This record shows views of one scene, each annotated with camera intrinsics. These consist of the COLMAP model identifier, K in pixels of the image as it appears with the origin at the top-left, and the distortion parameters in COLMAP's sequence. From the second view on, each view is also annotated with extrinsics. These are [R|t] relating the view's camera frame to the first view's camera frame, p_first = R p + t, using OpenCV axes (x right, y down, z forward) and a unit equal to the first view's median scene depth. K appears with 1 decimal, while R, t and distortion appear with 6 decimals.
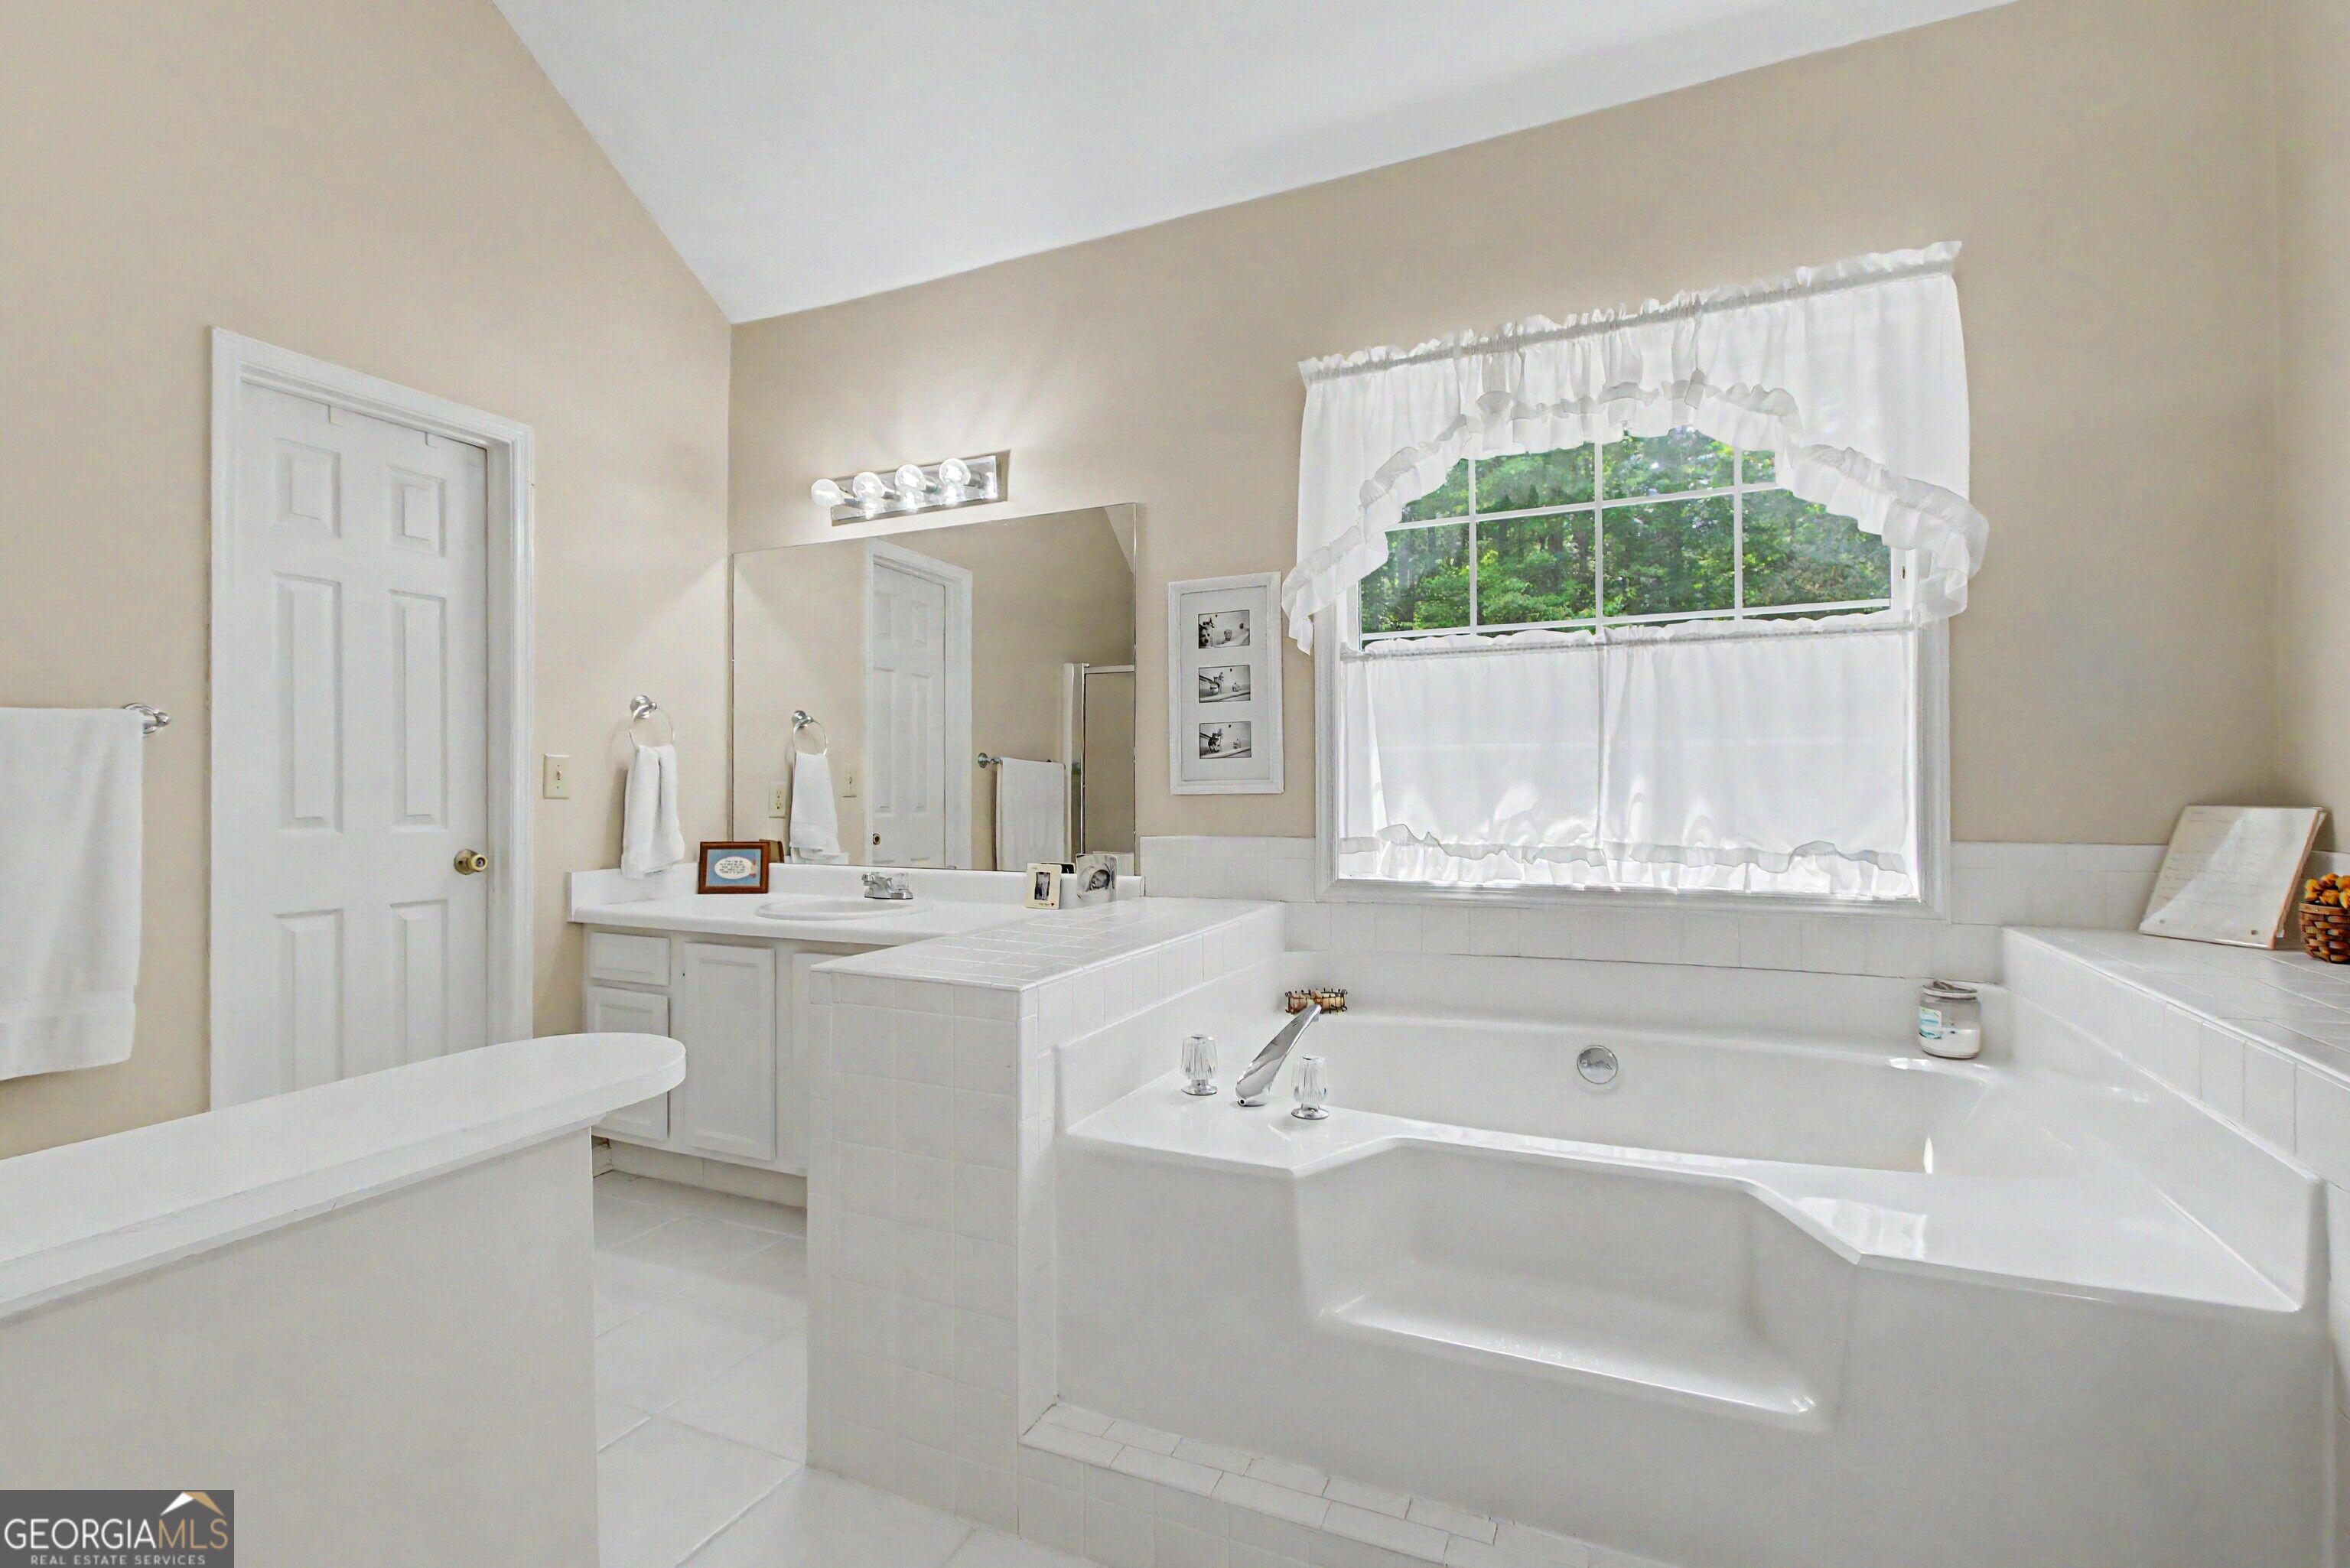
lens RADIAL K [[1117.0, 0, 1127.9], [0, 1117.0, 779.6], [0, 0, 1]] dist [0.010492, -0.001433]
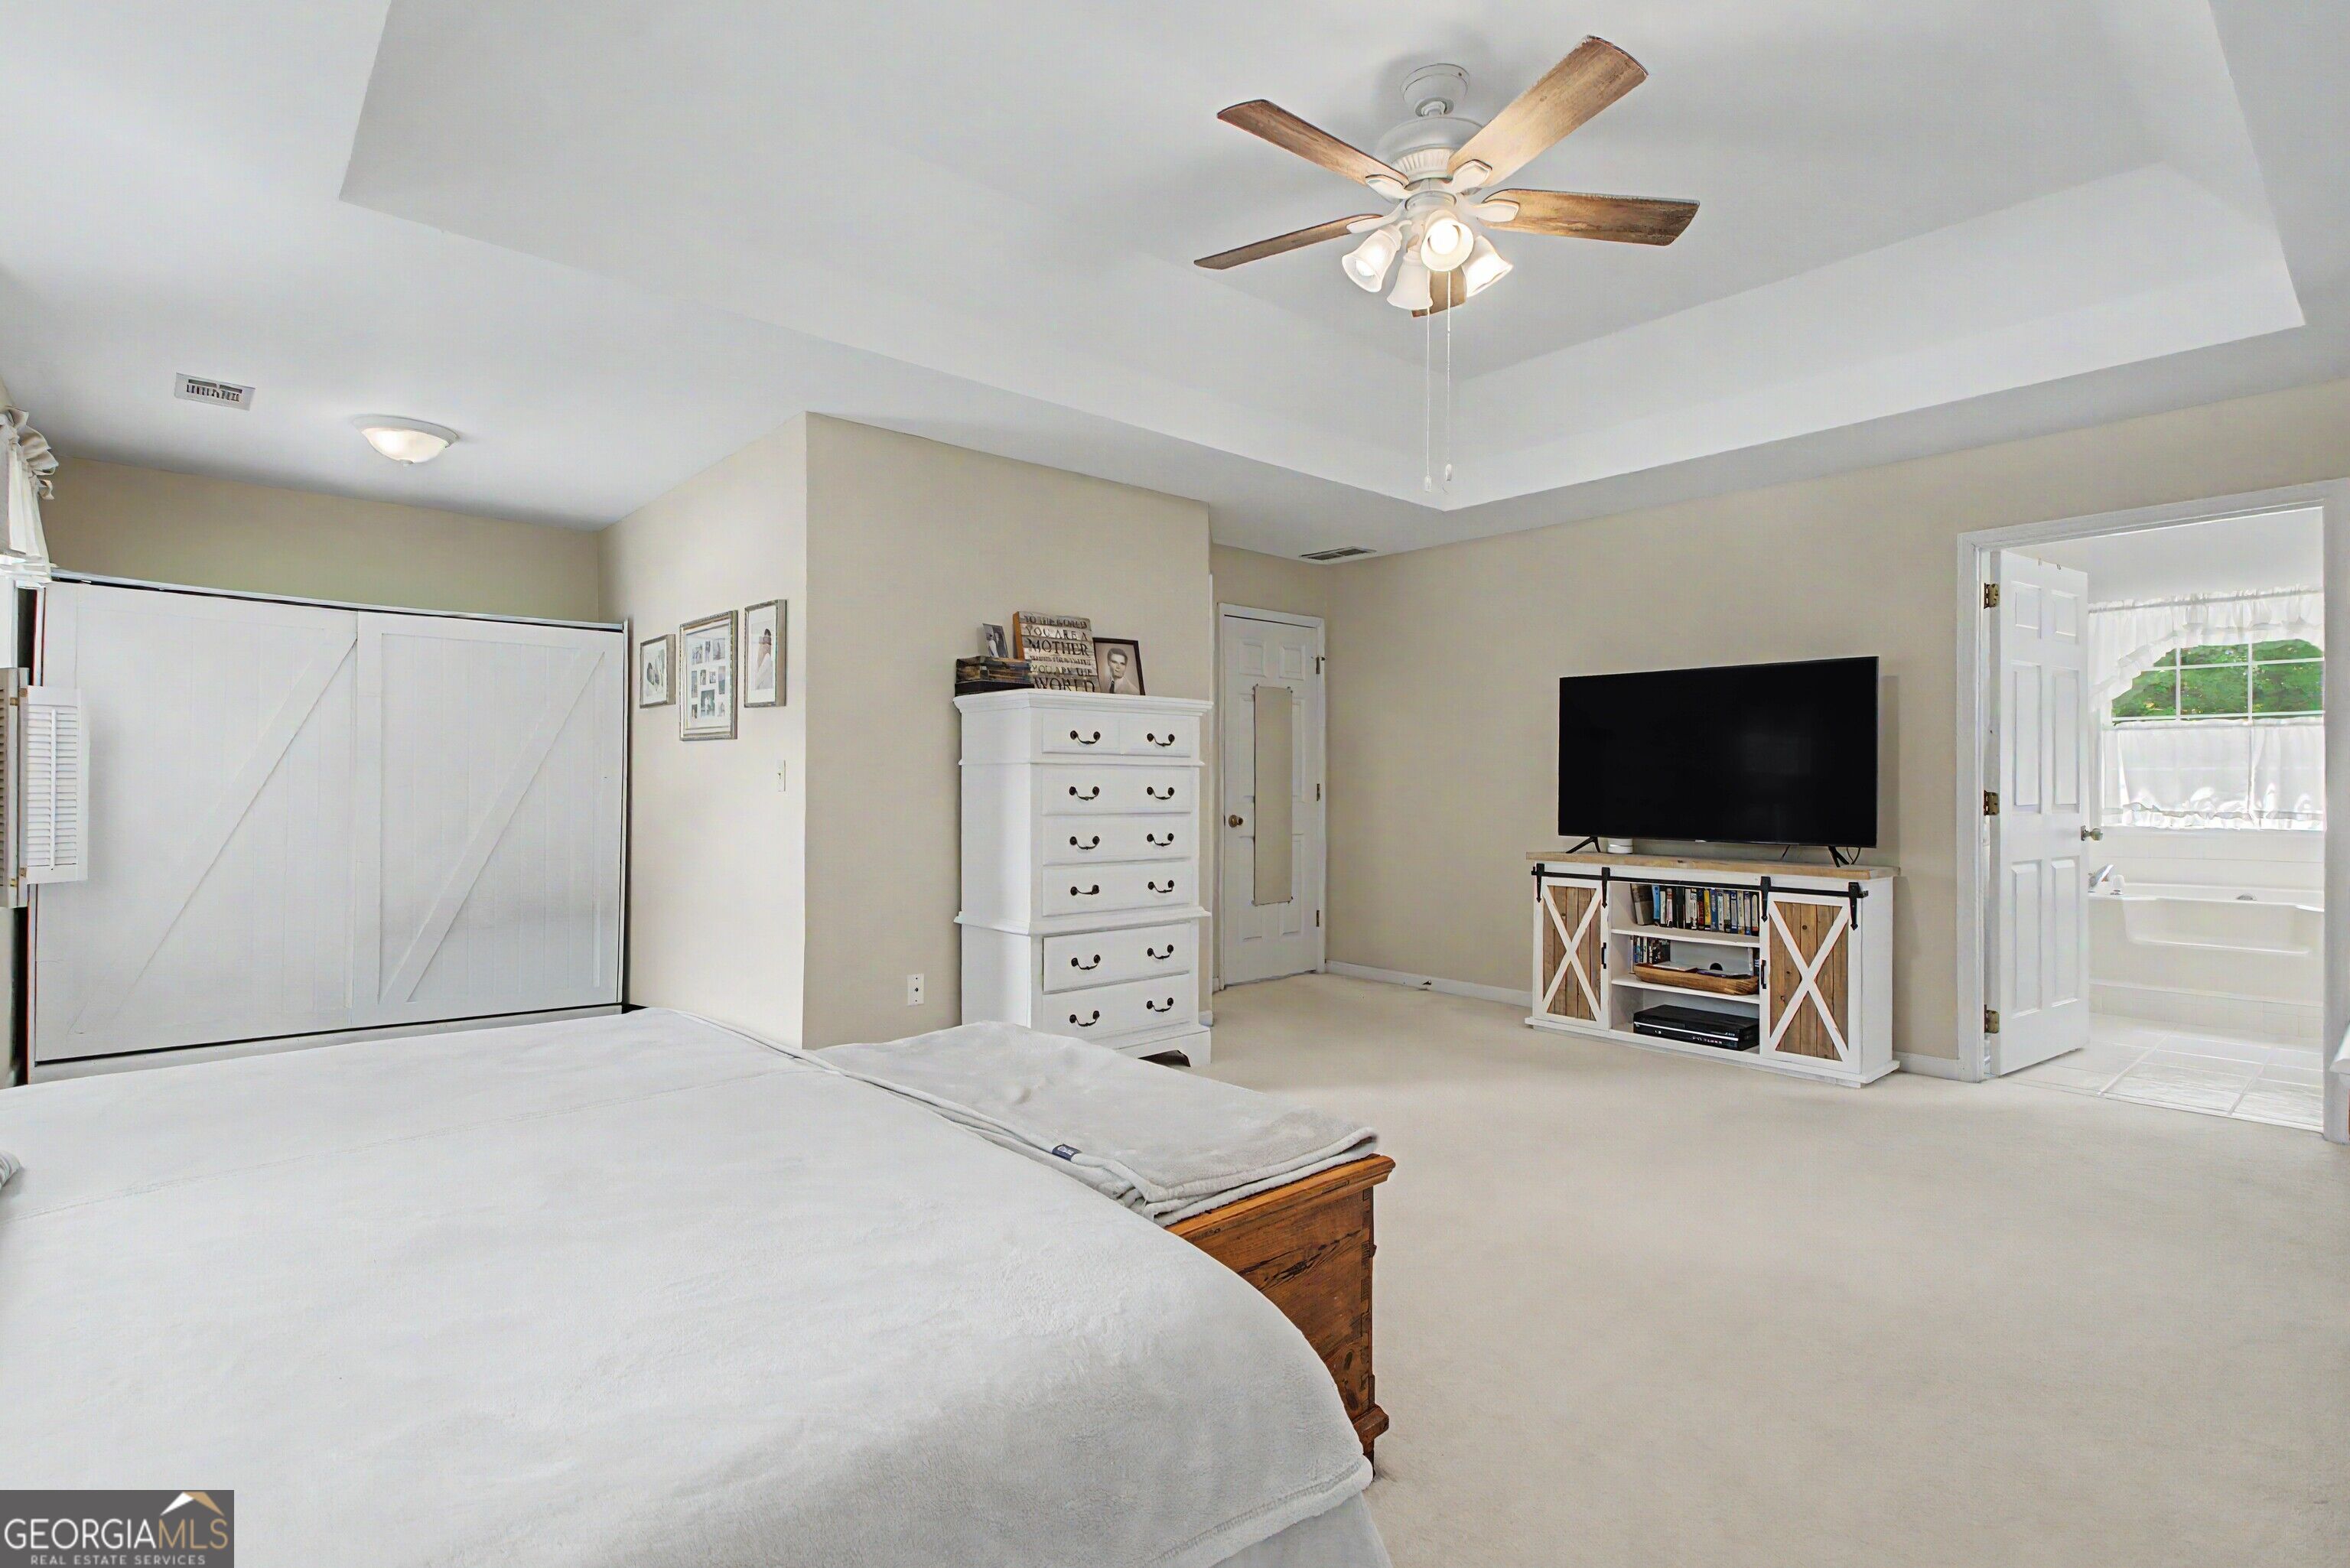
lens RADIAL K [[1117.0, 0, 1161.4], [0, 1117.0, 772.6], [0, 0, 1]] dist [0.010492, -0.001433]
pose [[0.917633, 0.004967, -0.397398, -0.744102], [-0.004566, 0.999988, 0.001954, -0.018014], [0.397402, 0.000022, 0.917644, -2.104767]]
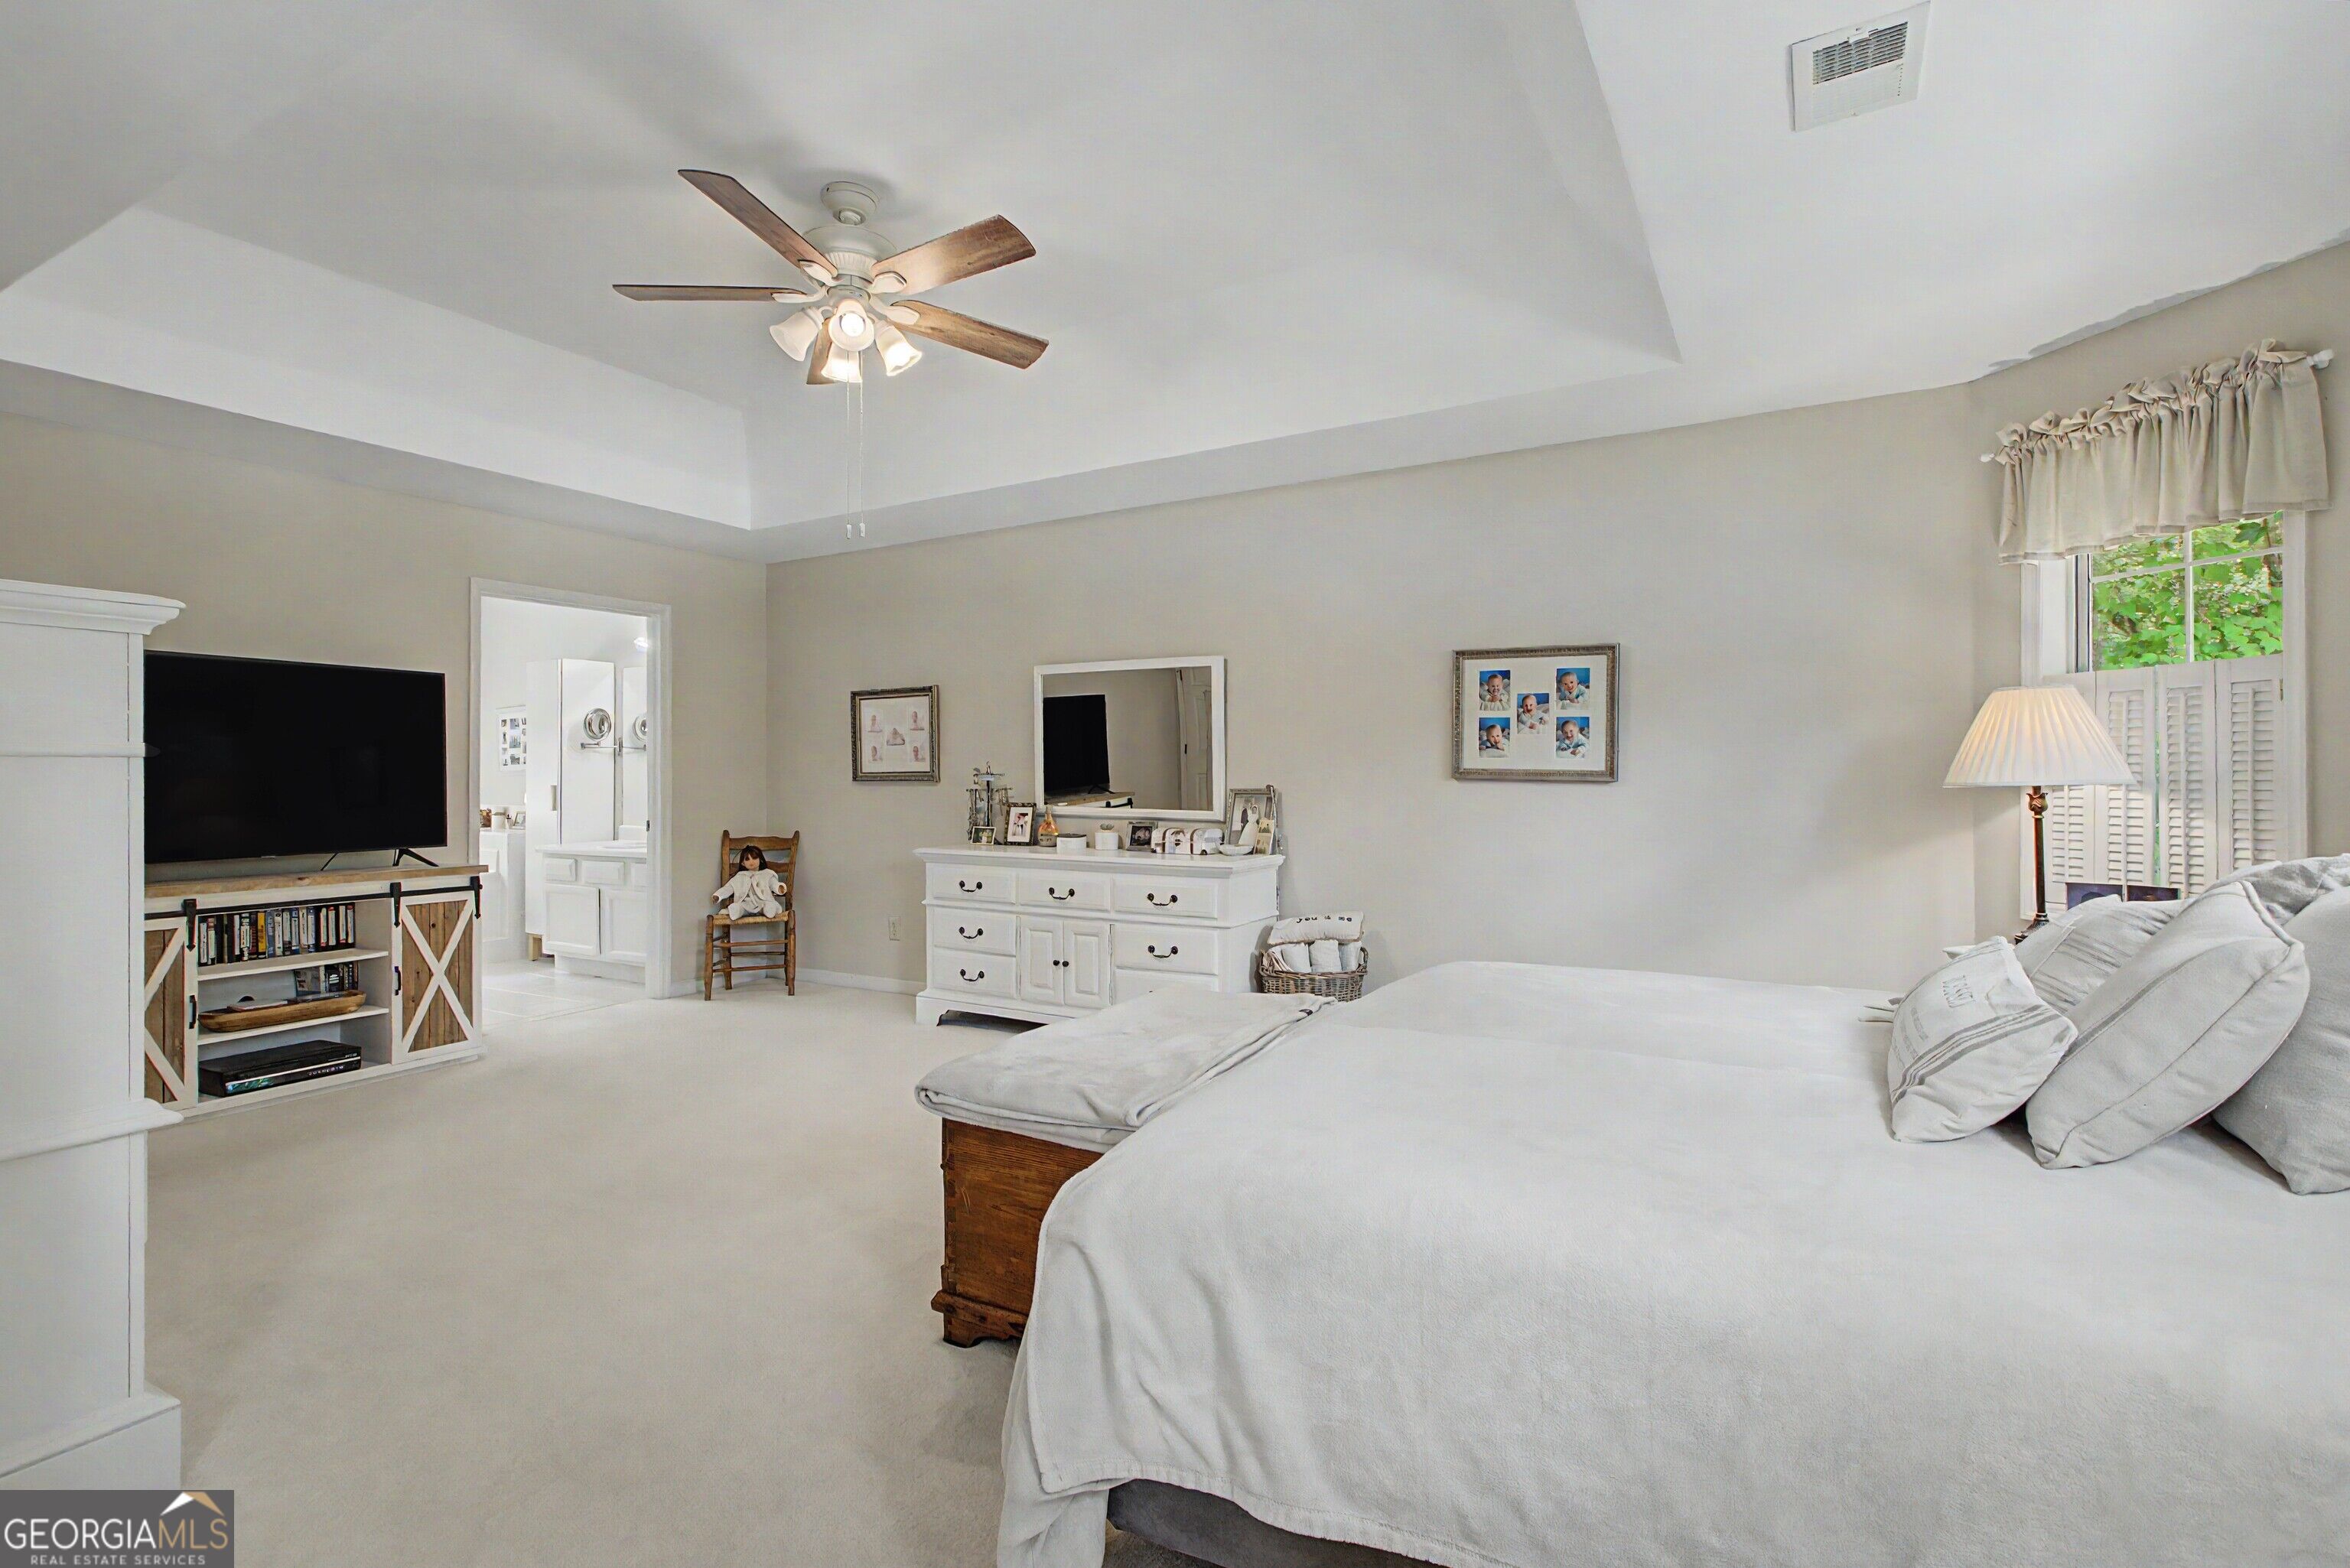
lens RADIAL K [[1117.0, 0, 1190.4], [0, 1117.0, 775.6], [0, 0, 1]] dist [0.010492, -0.001433]
pose [[0.078797, 0.006895, 0.996867, -2.189530], [0.001724, 0.999974, -0.007053, -0.007698], [-0.996889, 0.002274, 0.078783, -1.504859]]
